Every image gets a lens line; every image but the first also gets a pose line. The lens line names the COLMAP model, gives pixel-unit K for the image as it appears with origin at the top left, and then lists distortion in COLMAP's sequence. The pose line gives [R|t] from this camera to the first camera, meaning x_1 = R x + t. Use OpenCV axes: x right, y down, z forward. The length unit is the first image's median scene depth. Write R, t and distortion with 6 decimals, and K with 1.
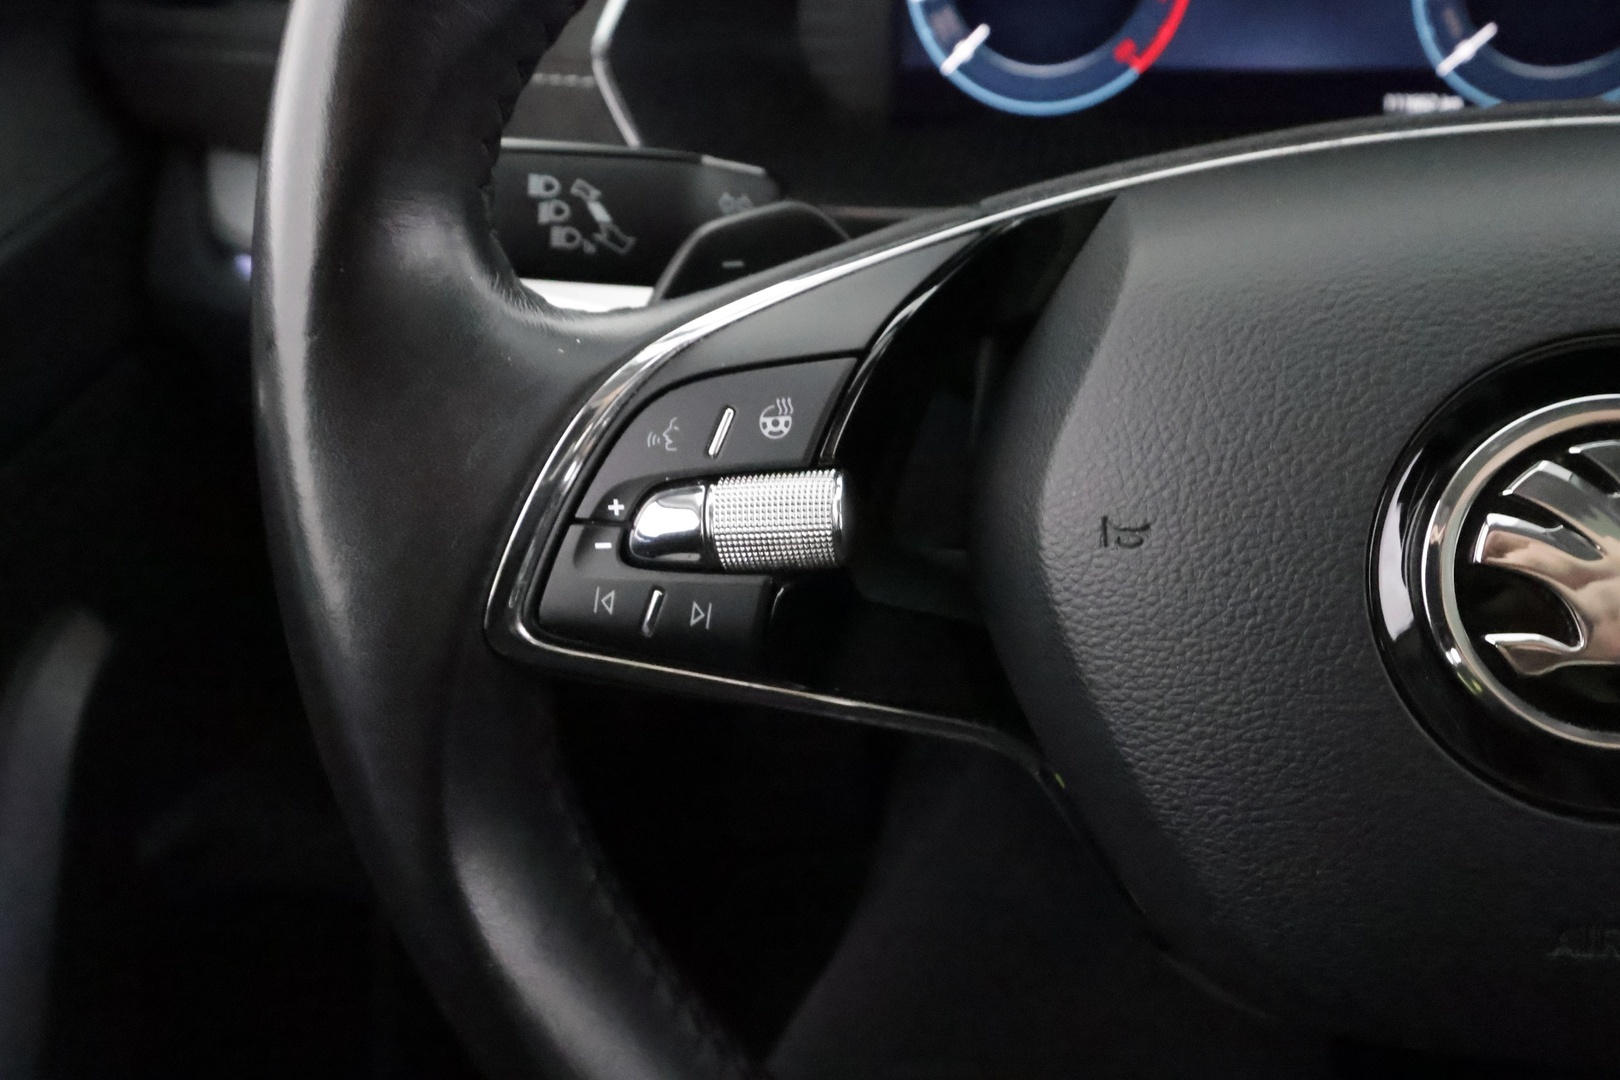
lens RADIAL K [[1315.7, 0, 821.1], [0, 1315.7, 481.1], [0, 0, 1]] dist [-0.001671, -0.003516]
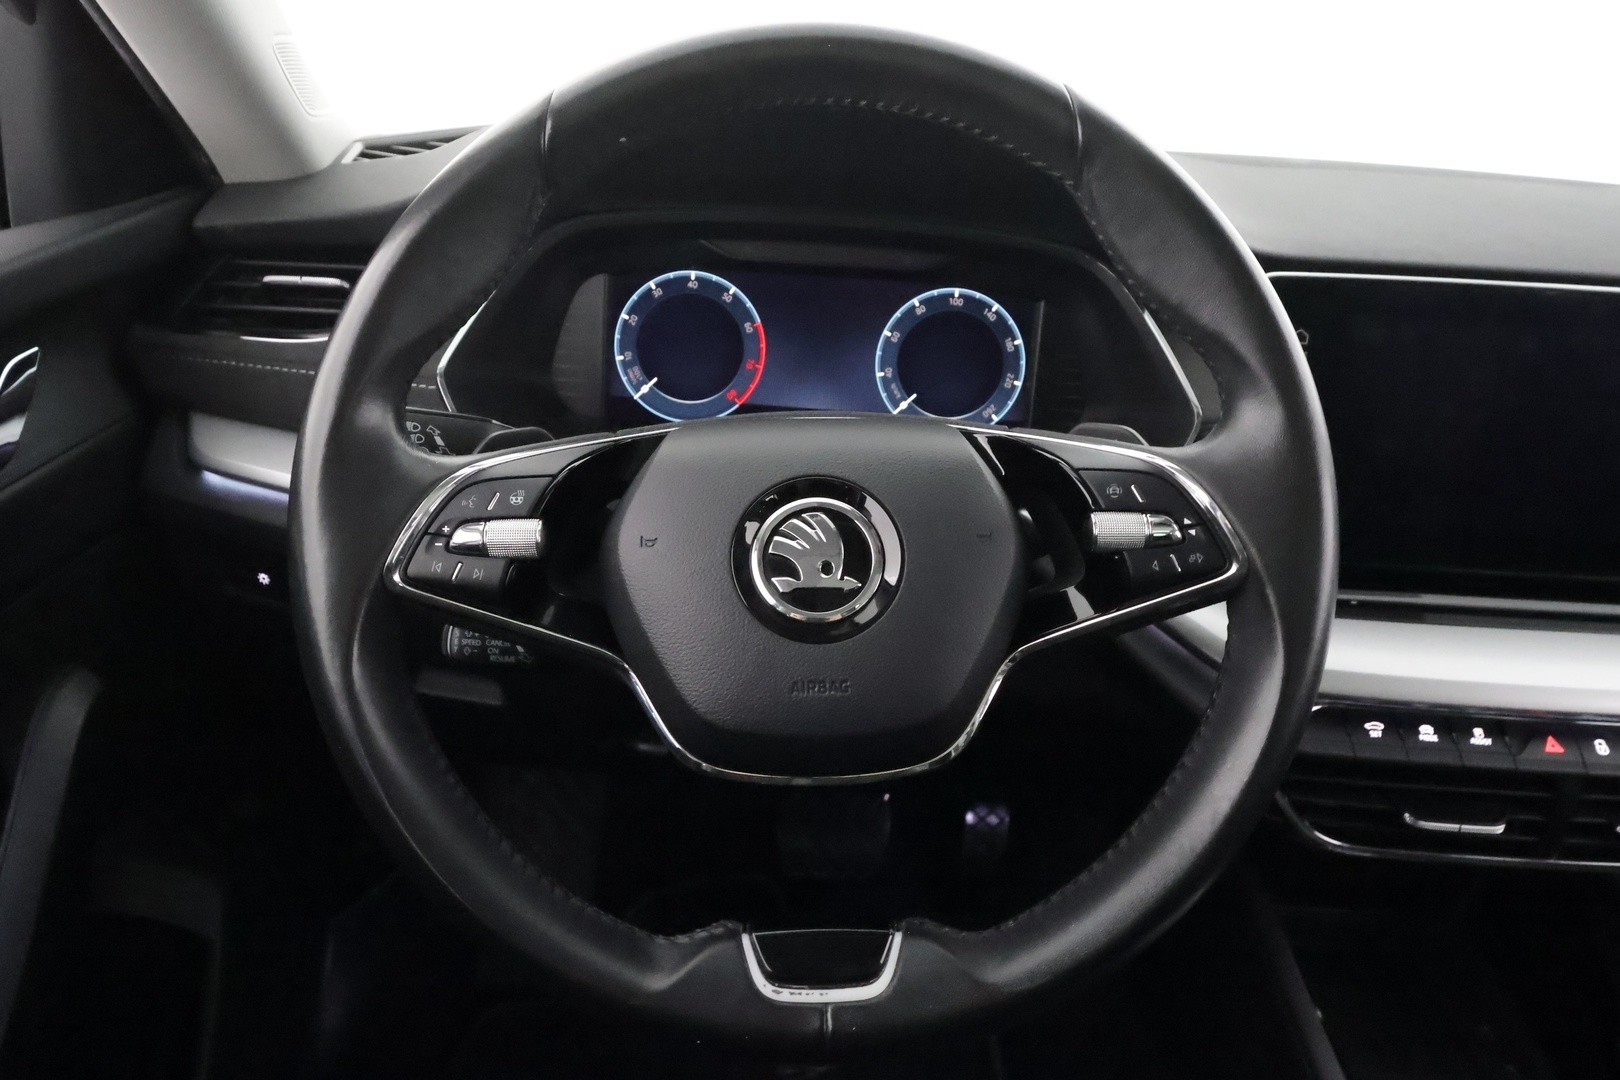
lens RADIAL K [[1121.9, 0, 810.0], [0, 1121.9, 540.0], [0, 0, 1]] dist [0.010929, 0.005607]
pose [[0.979771, 0.072330, 0.186595, 0.117224], [-0.029403, 0.974310, -0.223282, 0.482483], [-0.197952, 0.213278, 0.956727, -1.111294]]
